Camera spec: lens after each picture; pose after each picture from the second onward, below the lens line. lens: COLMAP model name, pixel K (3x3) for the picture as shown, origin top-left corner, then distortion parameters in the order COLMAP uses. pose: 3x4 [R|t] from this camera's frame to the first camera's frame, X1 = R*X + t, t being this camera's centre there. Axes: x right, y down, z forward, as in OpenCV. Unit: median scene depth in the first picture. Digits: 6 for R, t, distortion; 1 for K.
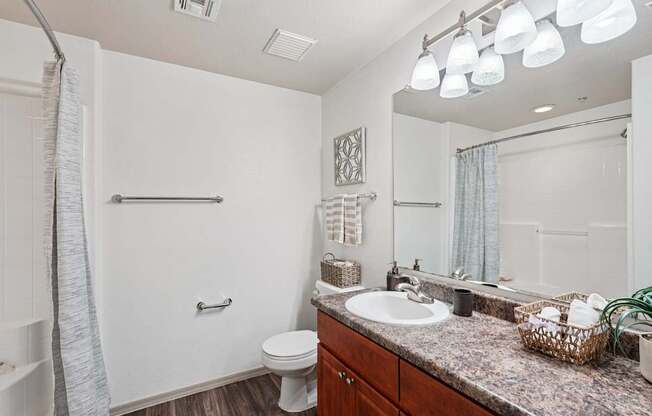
lens RADIAL K [[300.6, 0, 328.7], [0, 300.6, 211.8], [0, 0, 1]] dist [0.001342, 0.000714]
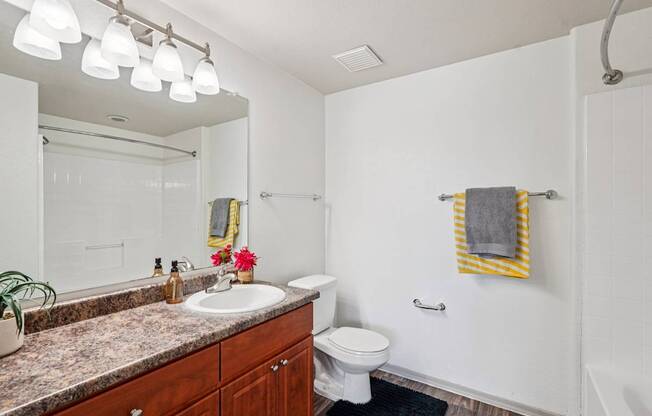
lens RADIAL K [[300.6, 0, 328.7], [0, 300.6, 211.8], [0, 0, 1]] dist [0.001342, 0.000714]
pose [[-0.462317, 0.012988, 0.886620, -0.808136], [0.023990, 0.999710, -0.002135, 0.054522], [-0.886390, 0.020283, -0.462494, 1.010942]]
